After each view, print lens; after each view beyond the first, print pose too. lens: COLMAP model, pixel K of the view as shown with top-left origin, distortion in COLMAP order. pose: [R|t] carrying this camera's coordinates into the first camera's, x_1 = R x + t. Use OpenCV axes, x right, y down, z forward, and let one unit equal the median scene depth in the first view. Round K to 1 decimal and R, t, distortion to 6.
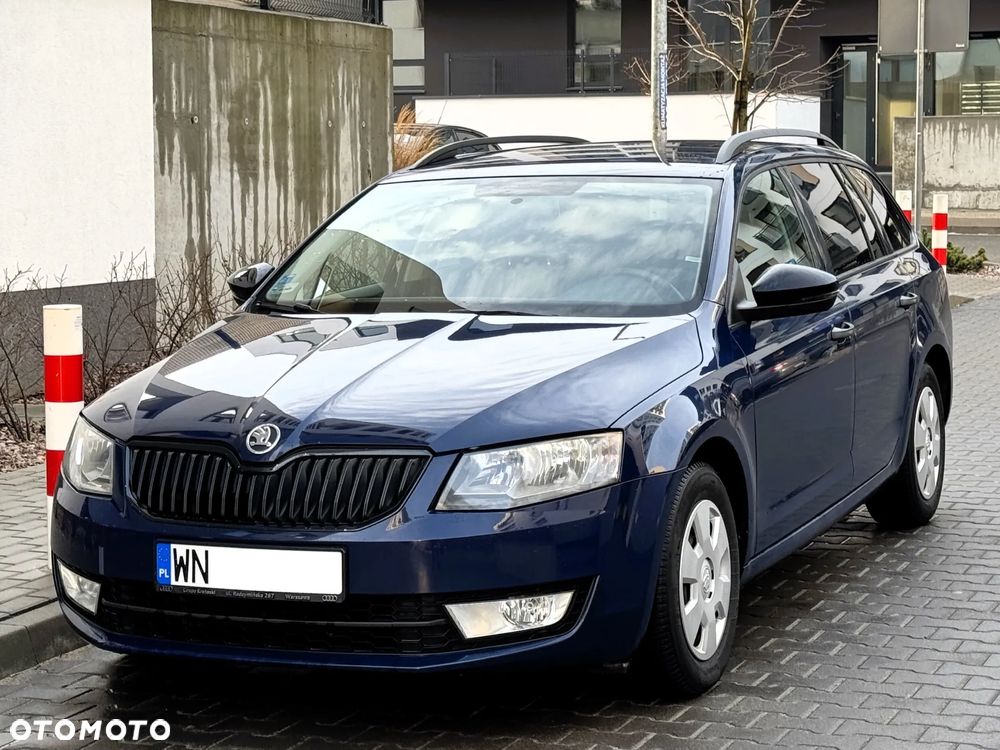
lens RADIAL K [[2080.1, 0, 420.6], [0, 2080.1, 264.0], [0, 0, 1]] dist [0.118033, -0.023063]
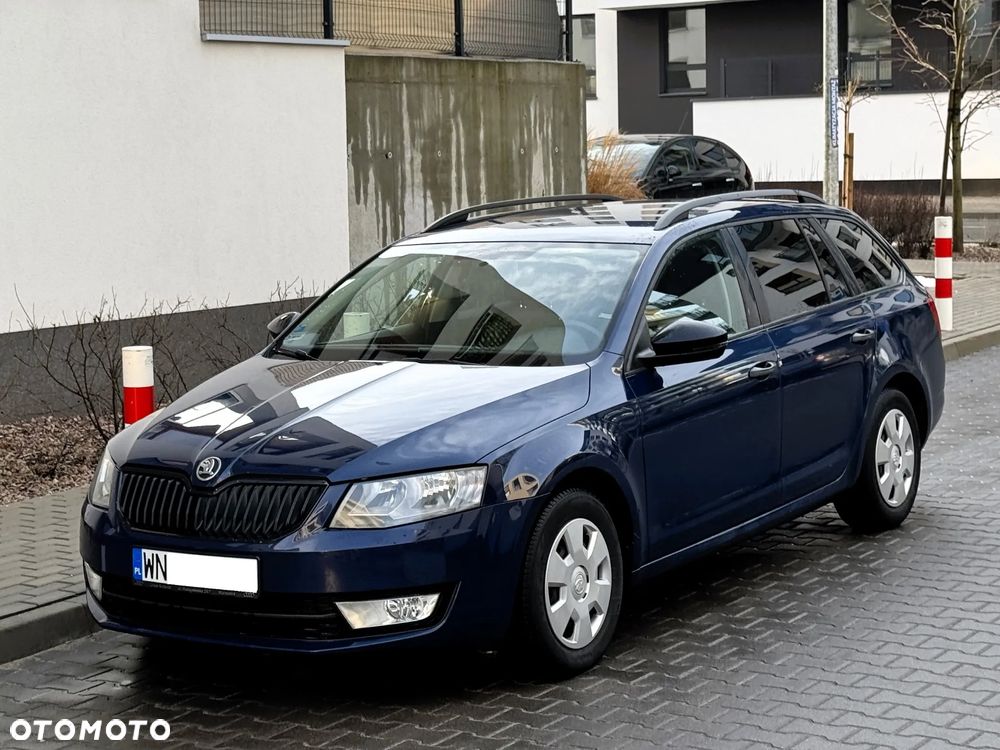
lens RADIAL K [[1882.5, 0, 375.6], [0, 1882.5, 256.4], [0, 0, 1]] dist [0.114312, -0.004395]
pose [[0.982479, -0.008886, -0.186162, 0.080281], [0.009867, 0.999942, 0.004342, -0.016915], [0.186112, -0.006103, 0.982510, -0.041665]]
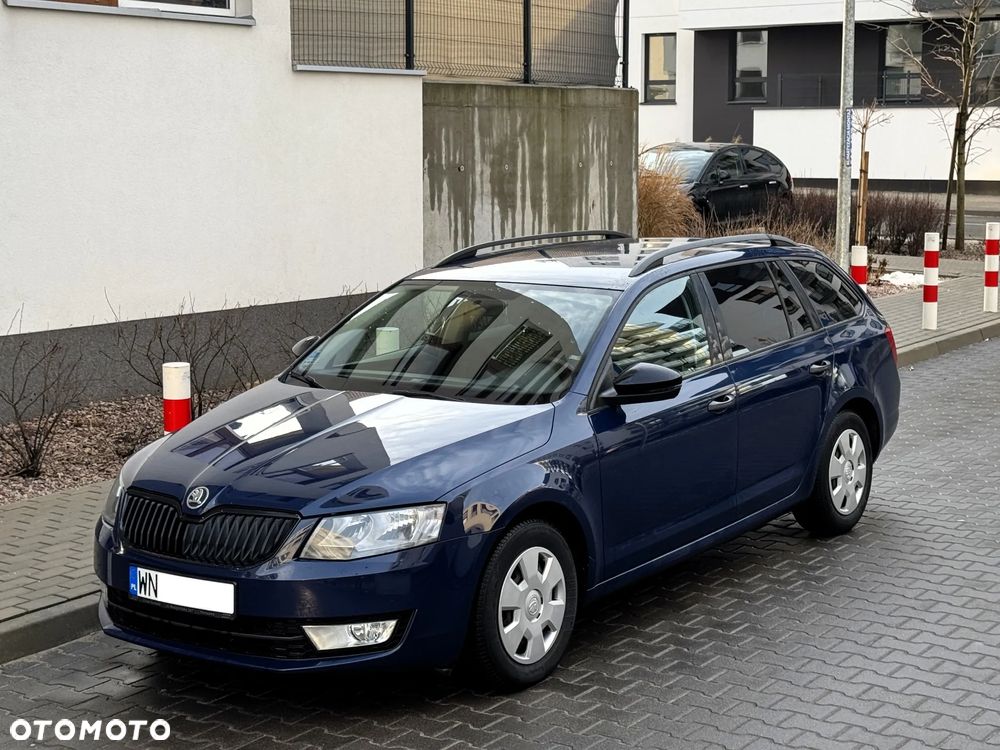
lens RADIAL K [[1552.3, 0, 487.3], [0, 1552.3, 271.4], [0, 0, 1]] dist [0.106383, 0.039295]
pose [[0.981204, 0.020564, -0.191877, 0.105305], [-0.014356, 0.999329, 0.033691, -0.036044], [0.192441, -0.030303, 0.980841, -0.001691]]
